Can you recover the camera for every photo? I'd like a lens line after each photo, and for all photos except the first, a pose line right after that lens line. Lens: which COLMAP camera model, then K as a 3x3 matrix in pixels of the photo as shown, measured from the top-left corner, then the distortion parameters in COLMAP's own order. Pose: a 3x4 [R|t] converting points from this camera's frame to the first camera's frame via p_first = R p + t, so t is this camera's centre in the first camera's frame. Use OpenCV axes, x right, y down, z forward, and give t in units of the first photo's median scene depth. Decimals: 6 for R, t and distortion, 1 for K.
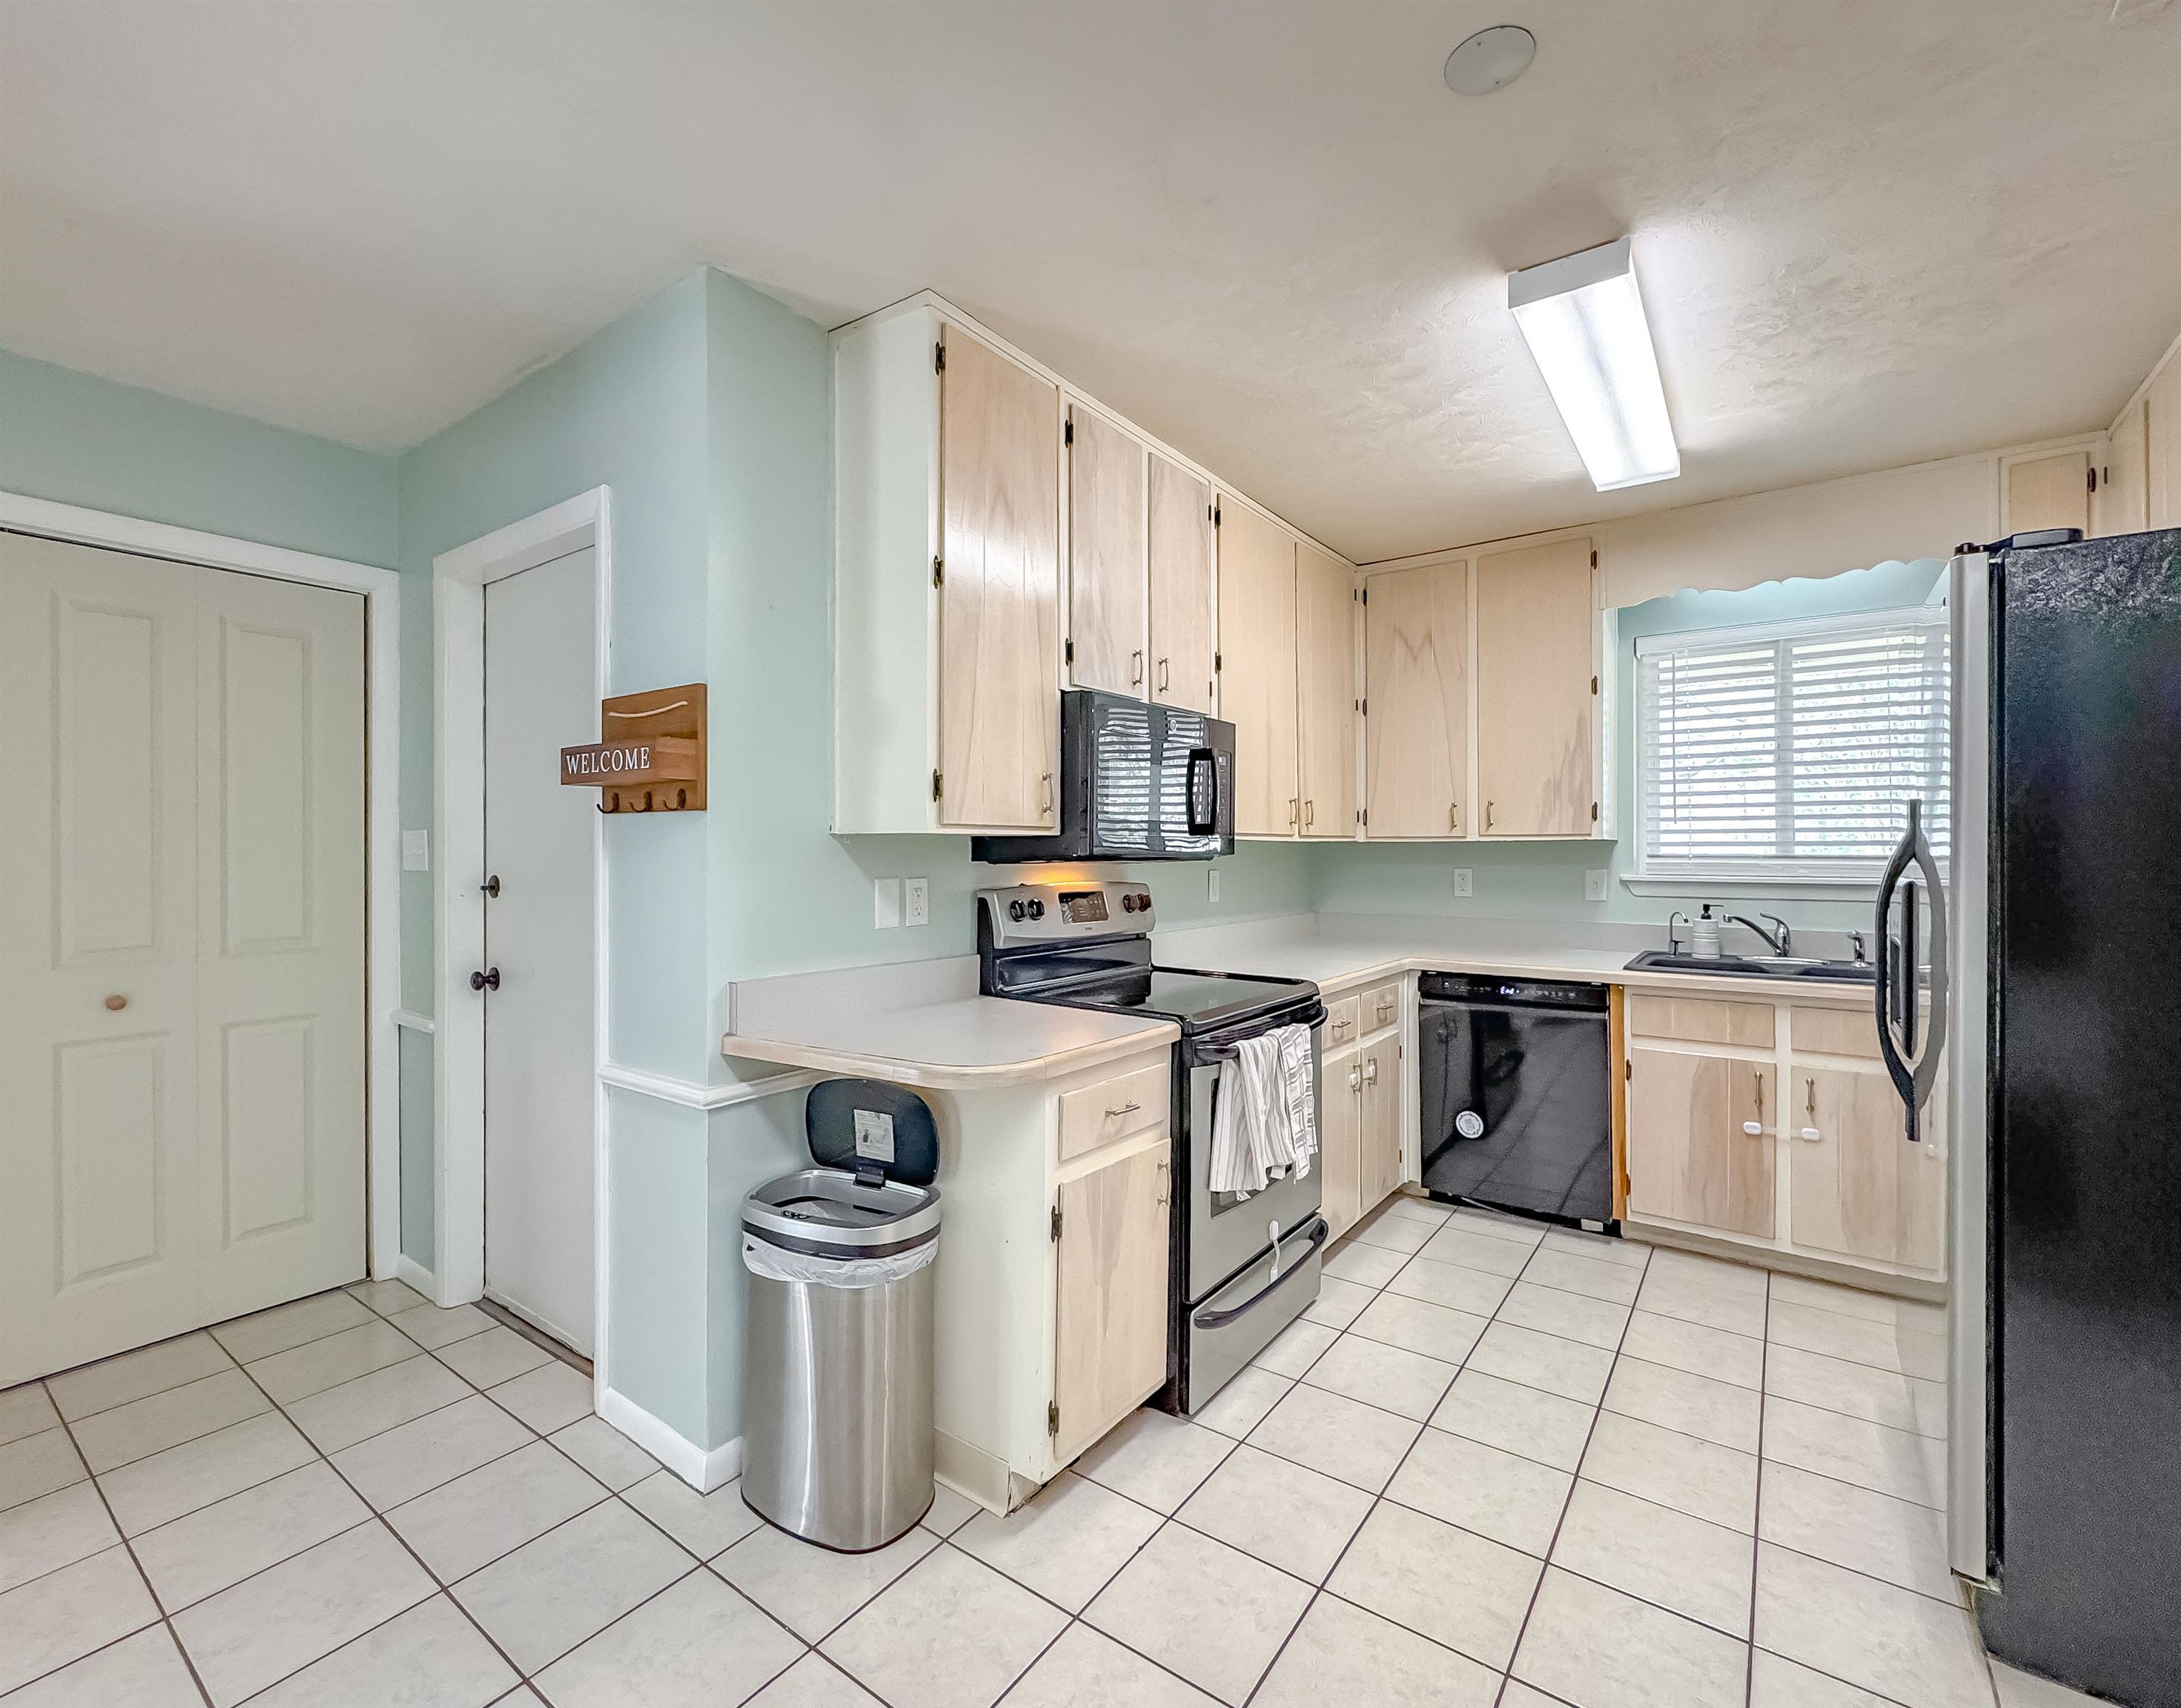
lens RADIAL K [[971.7, 0, 1072.7], [0, 971.7, 852.6], [0, 0, 1]] dist [-0.000478, 0.000113]
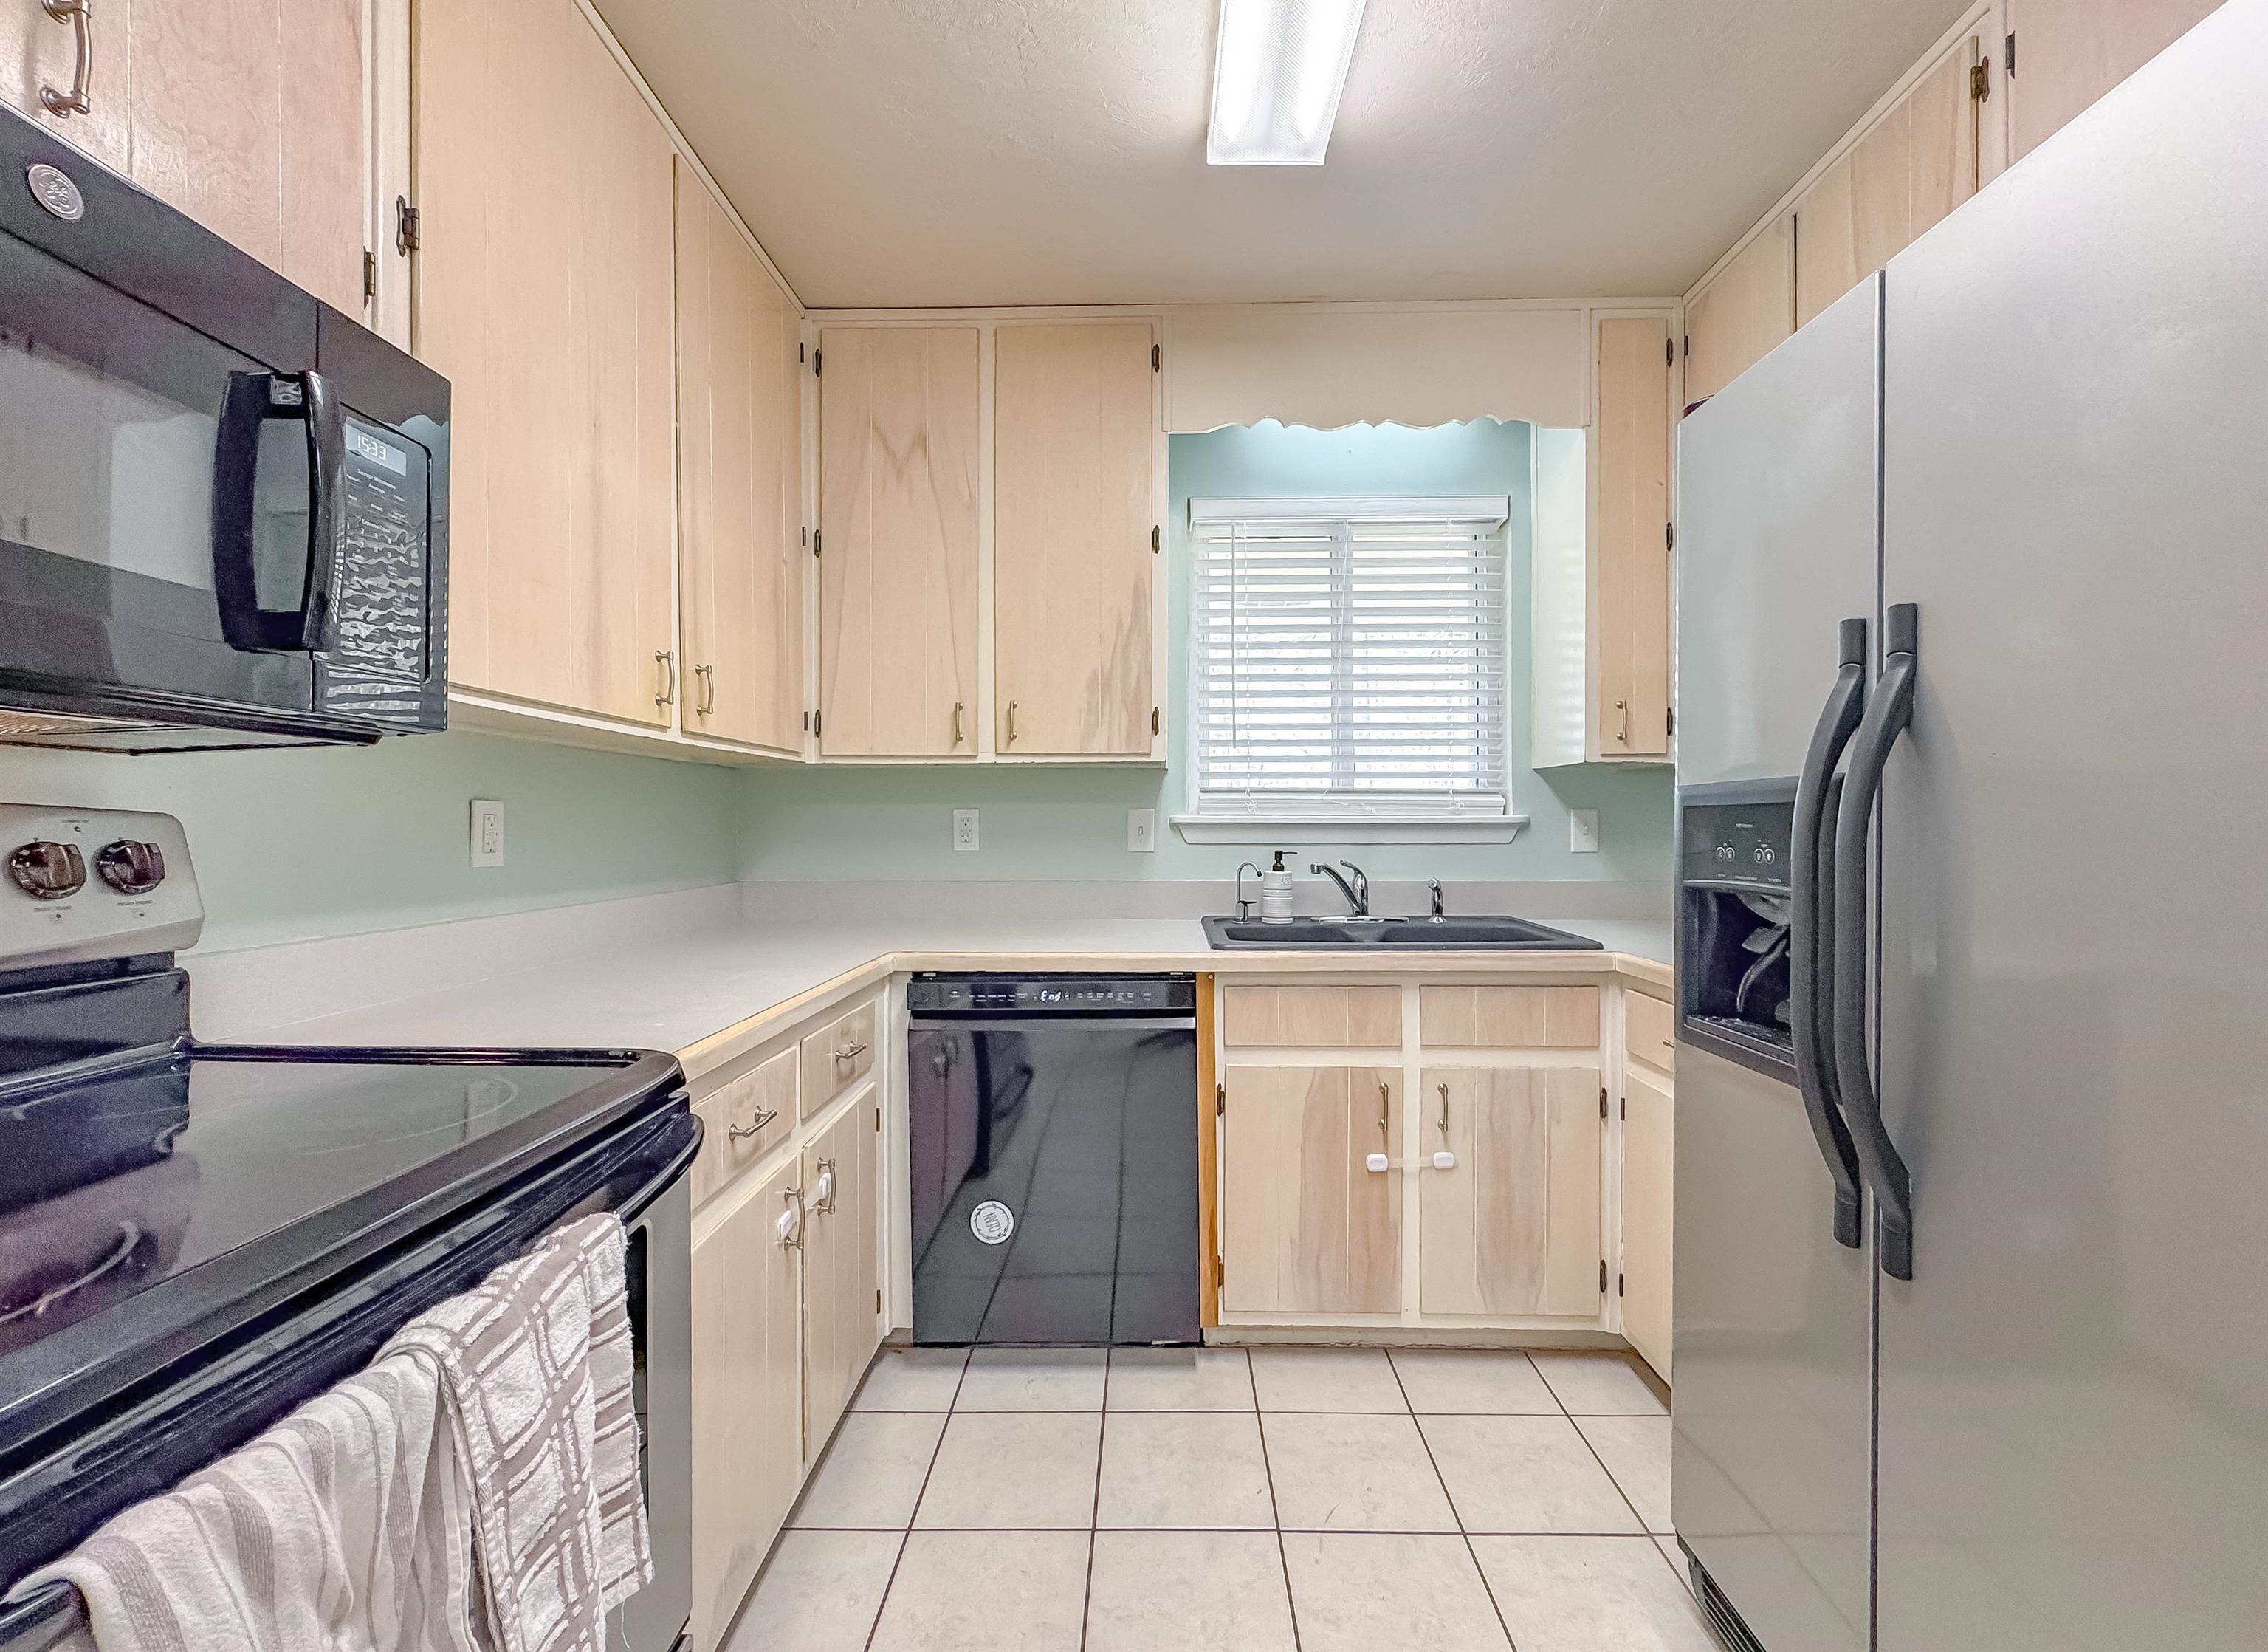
lens RADIAL K [[900.5, 0, 1170.4], [0, 900.5, 828.5], [0, 0, 1]] dist [-0.004273, -0.000158]
pose [[0.794085, 0.000432, 0.607807, 0.165805], [-0.000966, 0.999999, 0.000551, 0.036834], [-0.607806, -0.001025, 0.794085, 0.517794]]
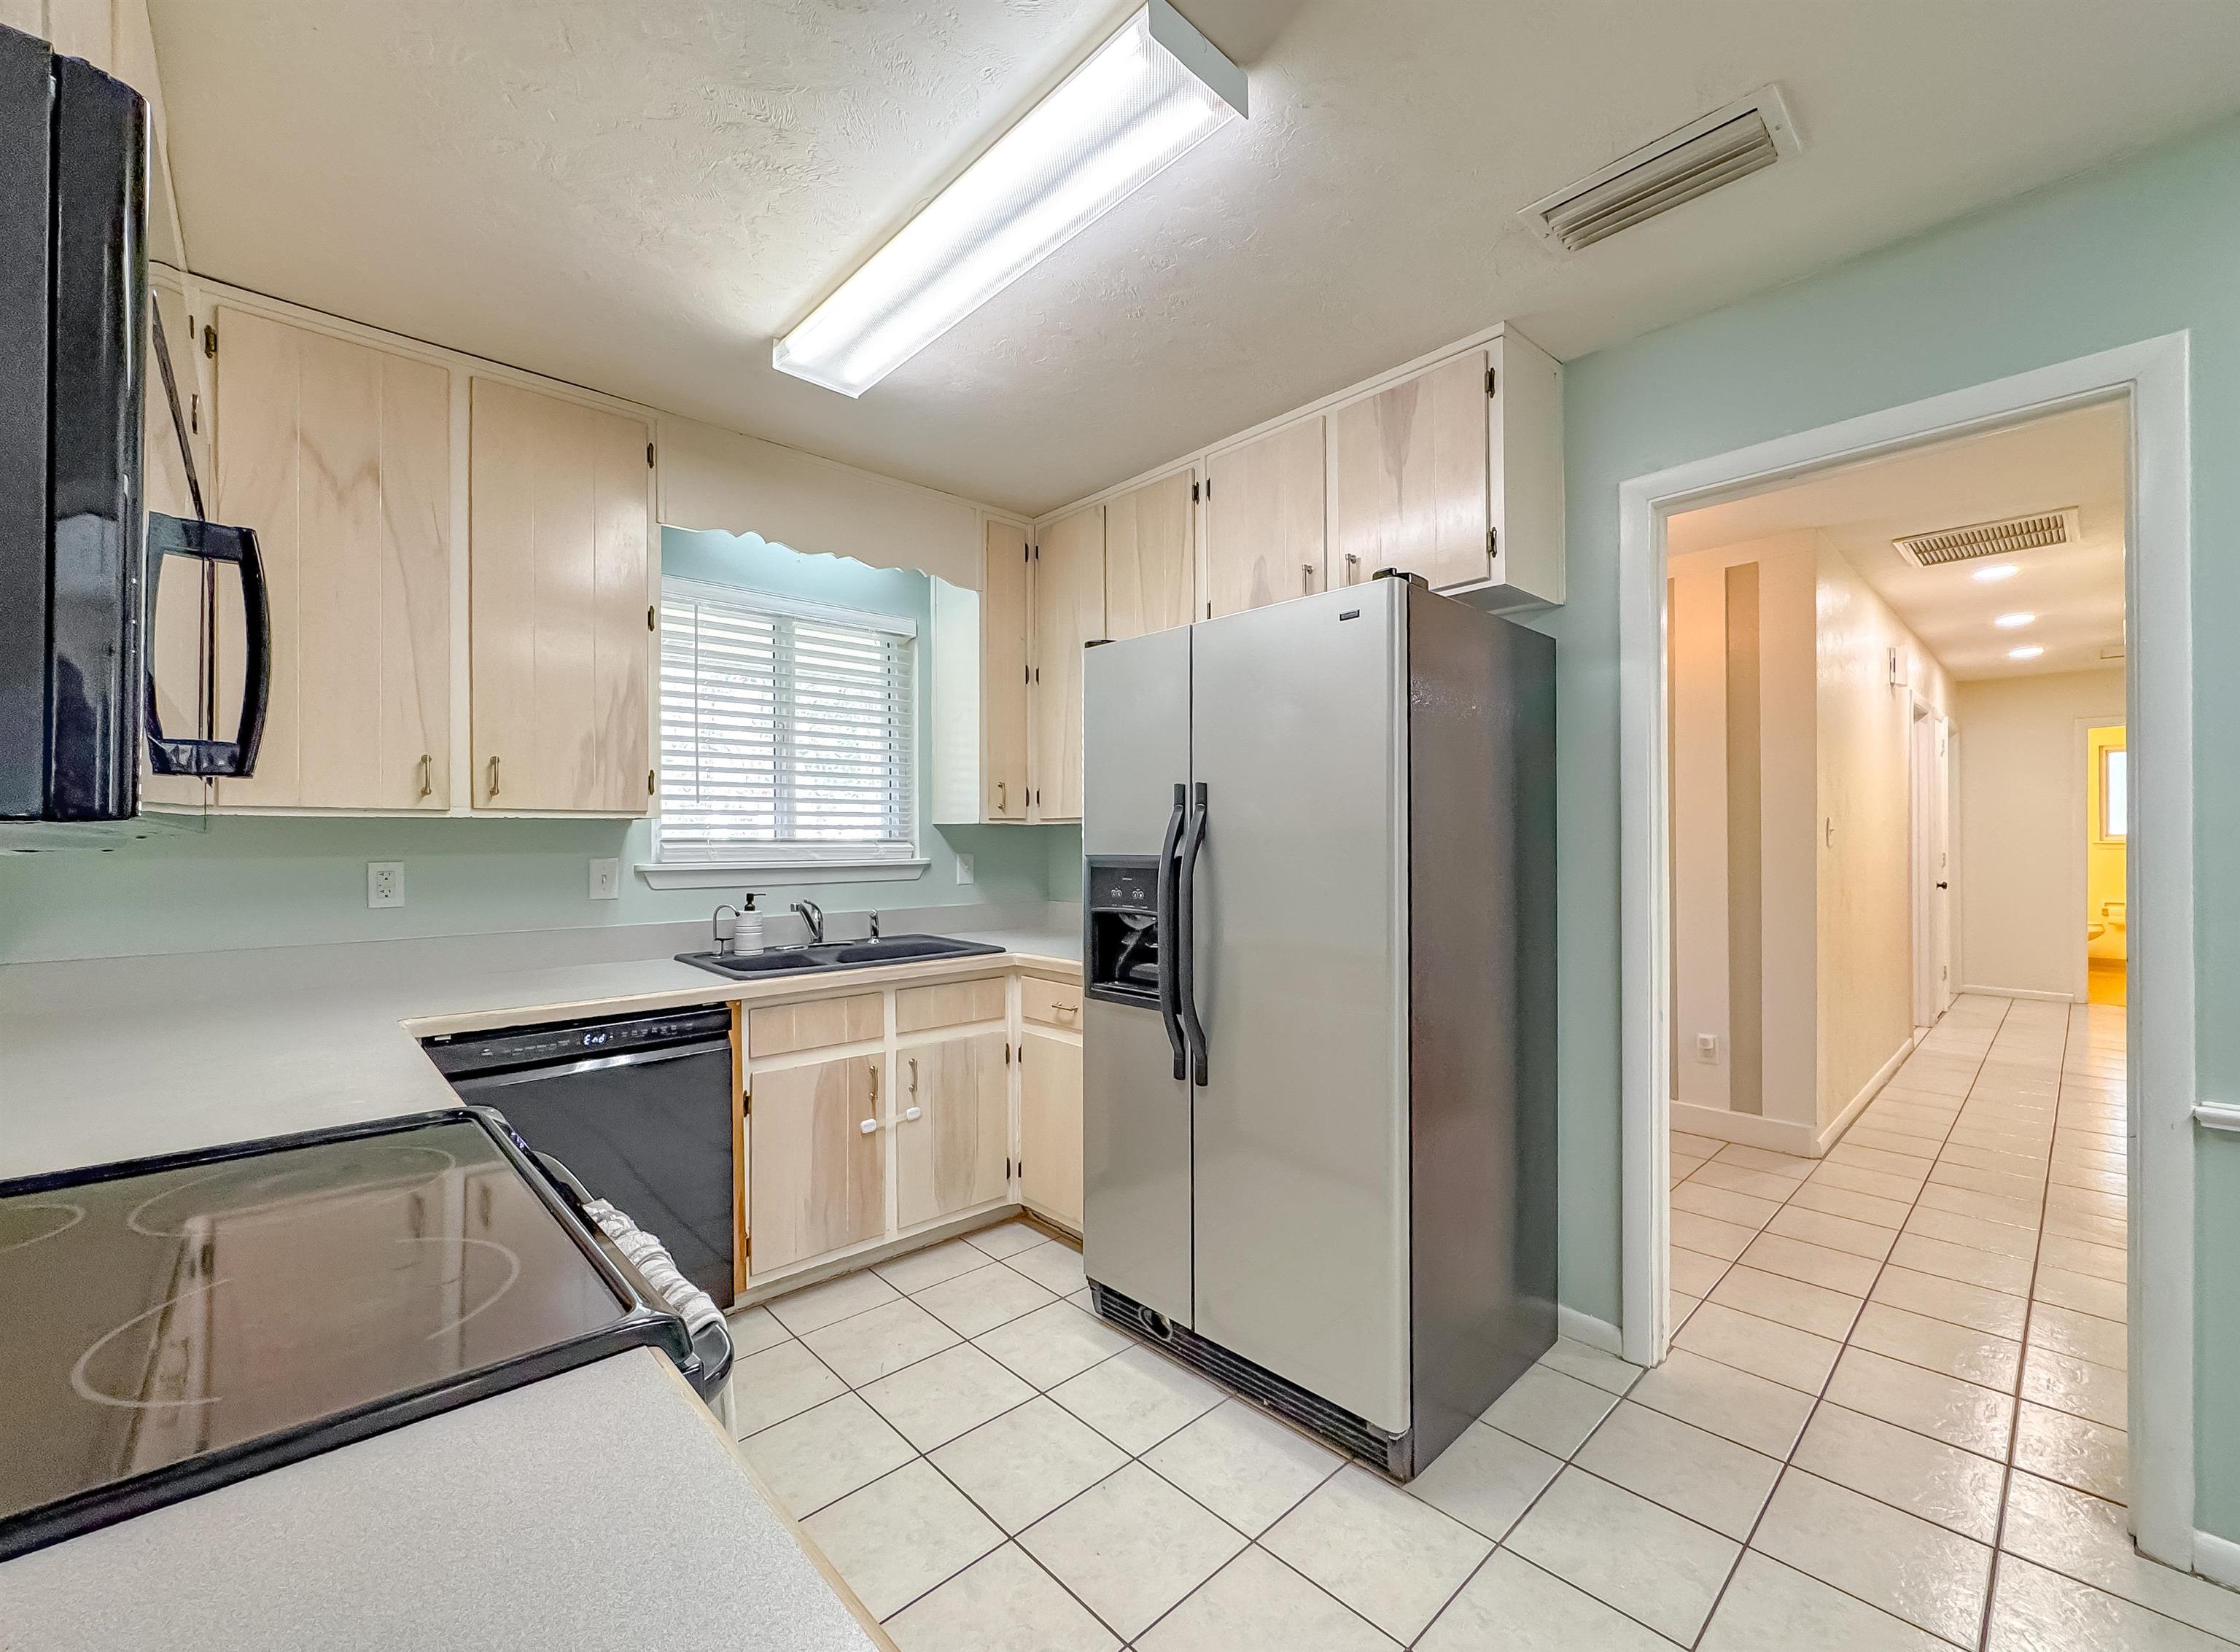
lens RADIAL K [[904.3, 0, 1114.8], [0, 904.3, 838.7], [0, 0, 1]] dist [-0.001016, -0.000106]
pose [[0.171135, 0.001077, 0.985247, -0.113972], [0.005490, 0.999983, -0.002047, 0.006470], [-0.985232, 0.005759, 0.171127, 0.553258]]
